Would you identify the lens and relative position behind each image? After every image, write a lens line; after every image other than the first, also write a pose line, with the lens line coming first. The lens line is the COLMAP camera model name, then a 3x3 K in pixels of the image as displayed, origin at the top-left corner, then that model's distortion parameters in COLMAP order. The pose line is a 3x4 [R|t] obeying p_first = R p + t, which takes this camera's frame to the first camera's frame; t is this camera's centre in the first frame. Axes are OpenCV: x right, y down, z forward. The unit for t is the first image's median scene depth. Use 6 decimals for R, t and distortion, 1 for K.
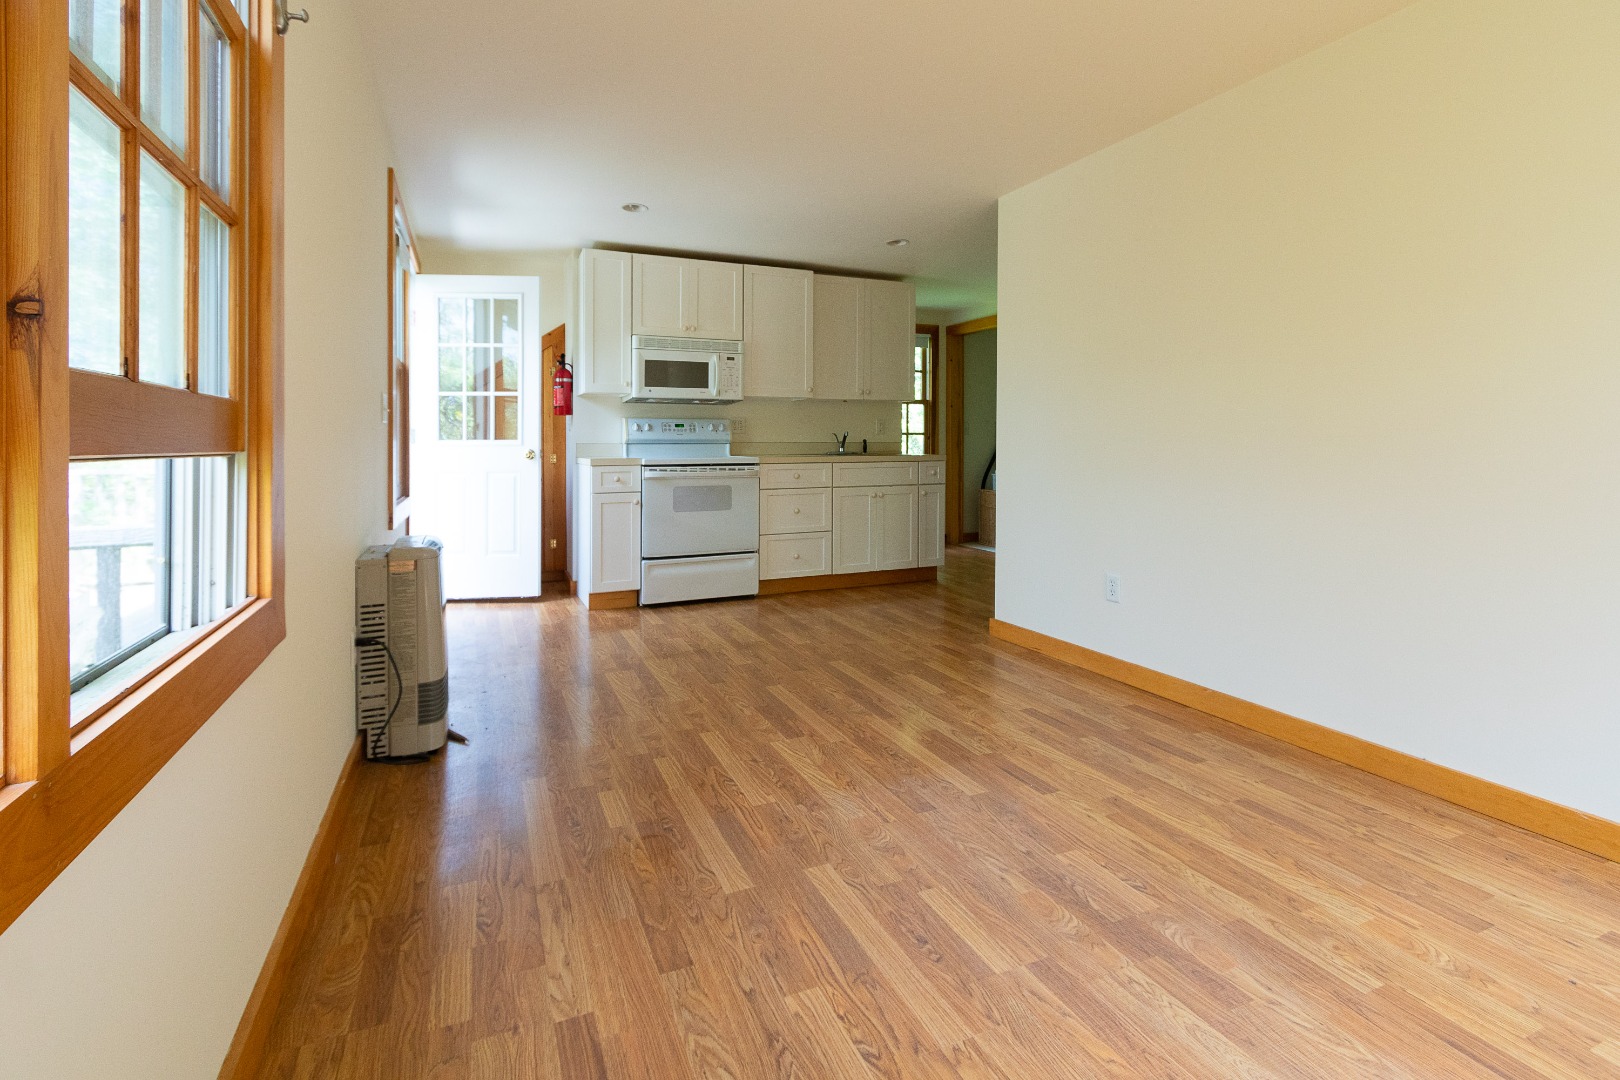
lens RADIAL K [[746.4, 0, 828.0], [0, 746.4, 446.7], [0, 0, 1]] dist [0.000070, 0.001041]
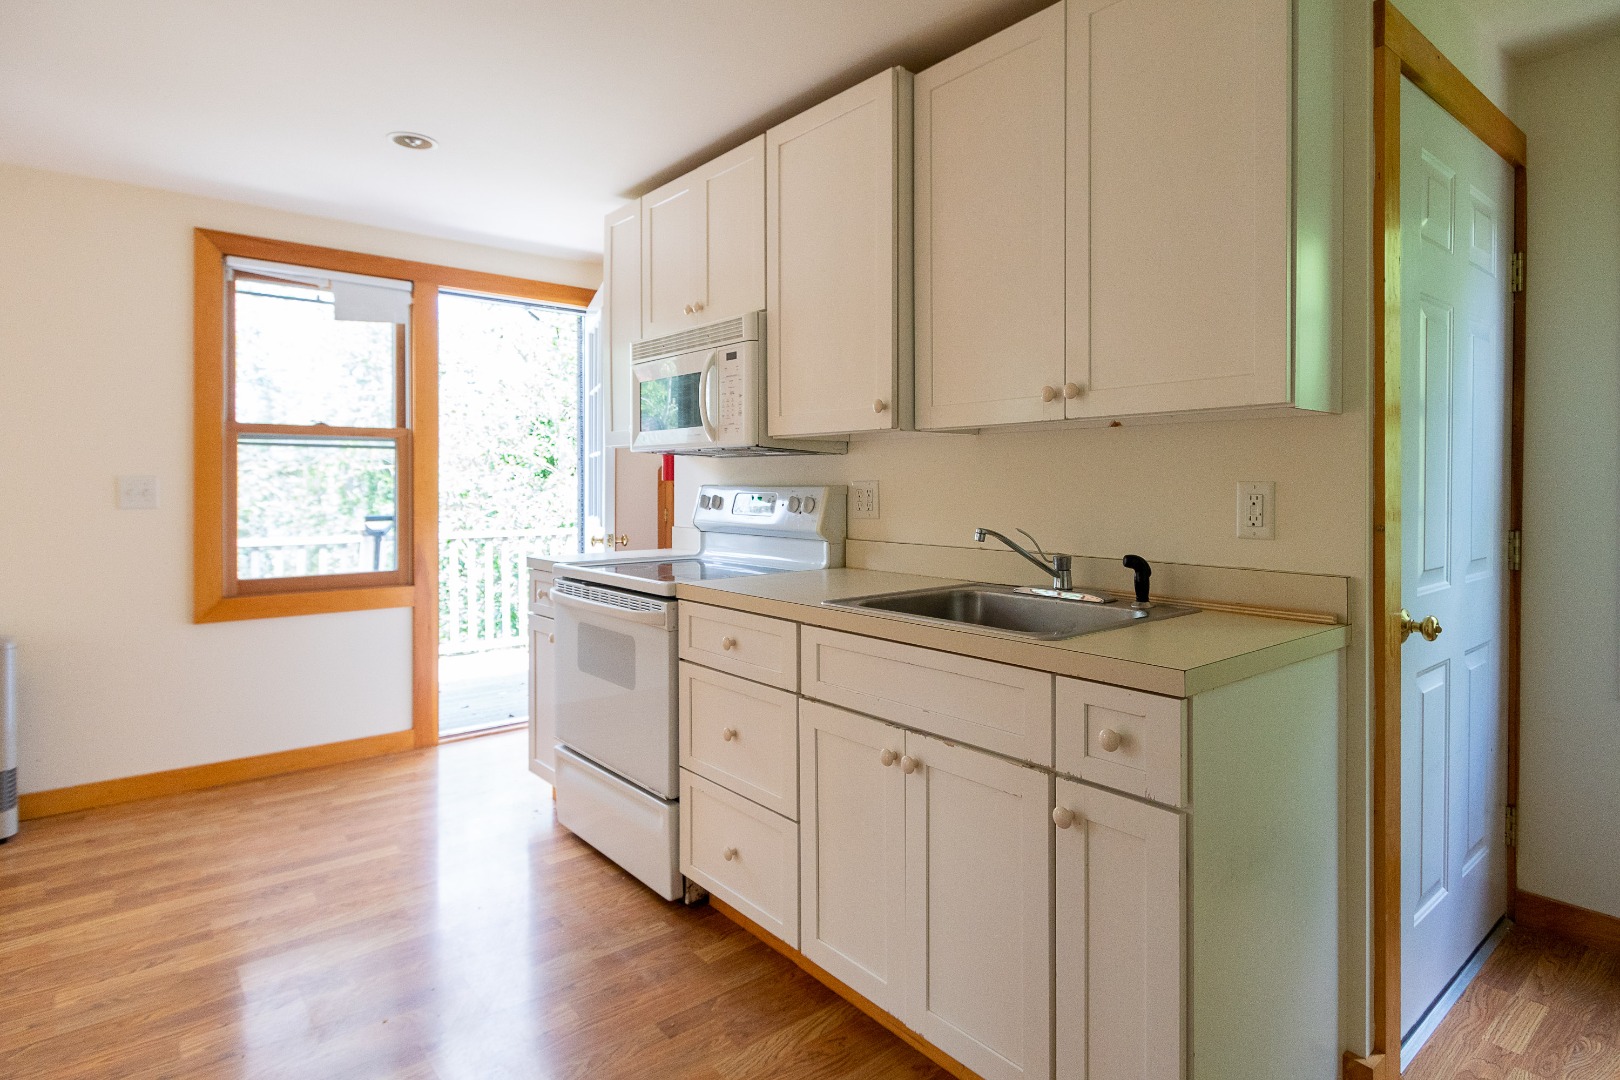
lens RADIAL K [[881.1, 0, 840.4], [0, 881.1, 474.1], [0, 0, 1]] dist [-0.005411, -0.000691]
pose [[0.259561, -0.004665, -0.965715, 0.427711], [-0.005344, 0.999966, -0.006267, -0.046026], [0.965712, 0.006787, 0.259527, 0.984108]]
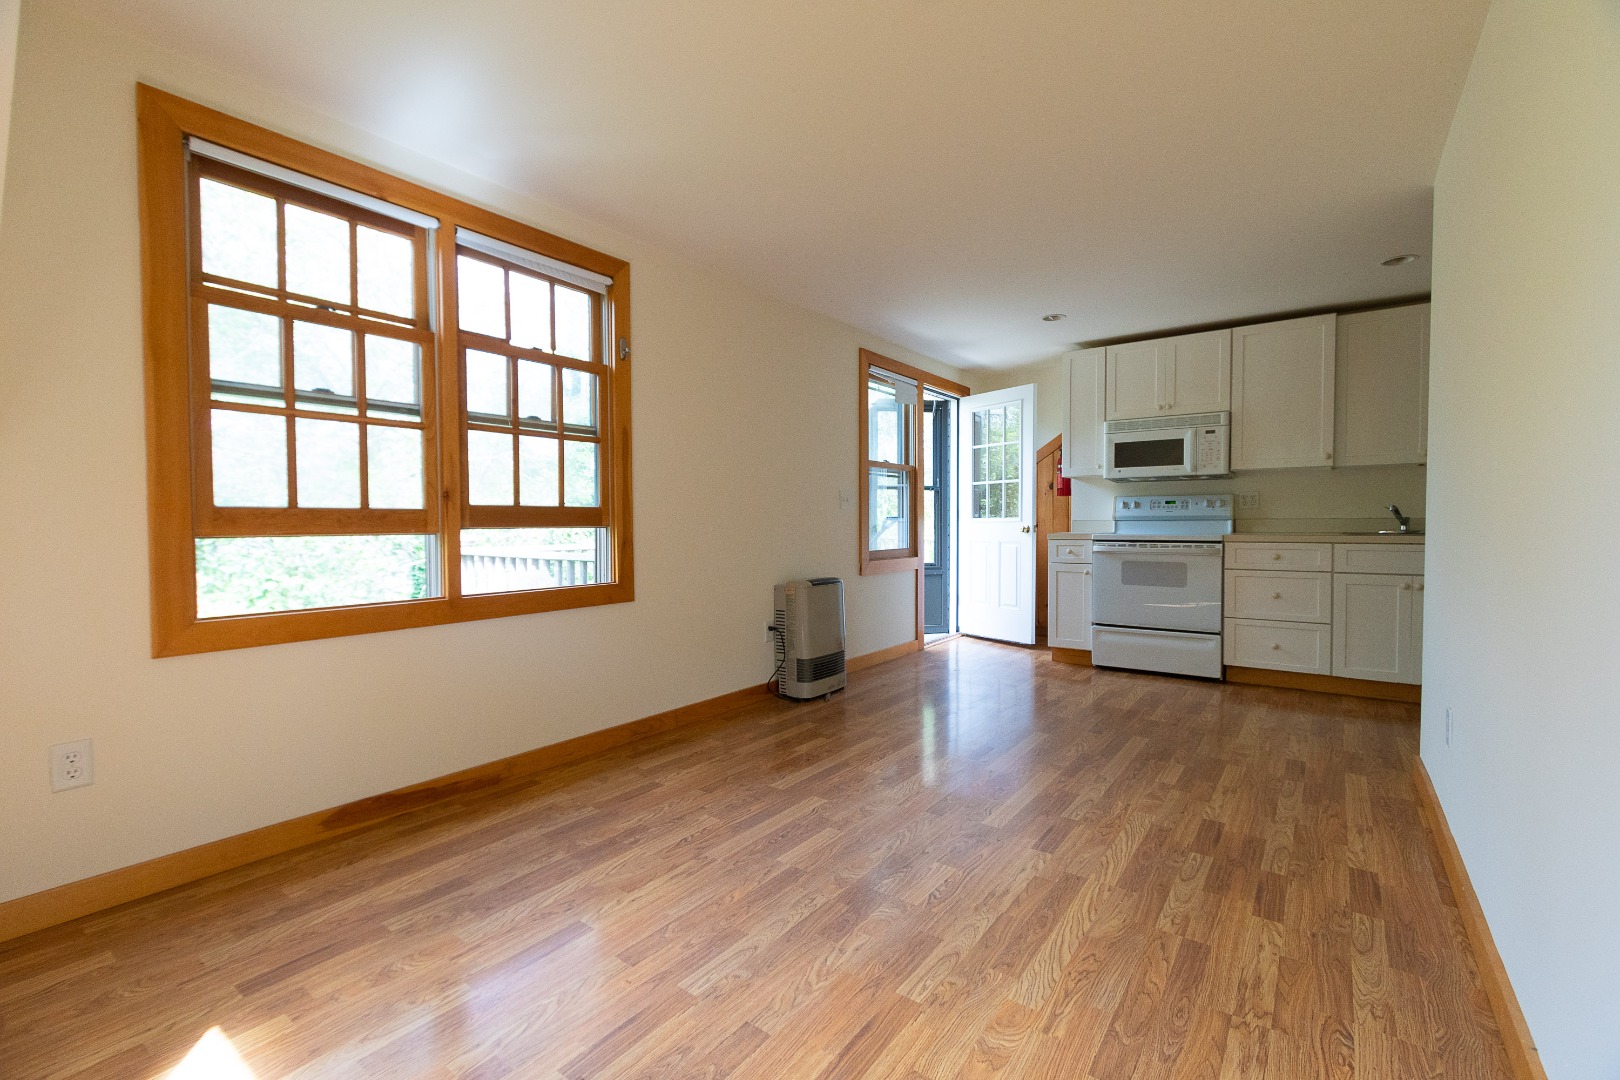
lens RADIAL K [[746.4, 0, 815.4], [0, 746.4, 533.5], [0, 0, 1]] dist [0.000070, 0.001041]
pose [[0.477821, 0.014583, -0.878336, 0.503994], [0.000452, 0.999858, 0.016847, -0.003491], [0.878457, -0.008447, 0.477746, 0.099371]]
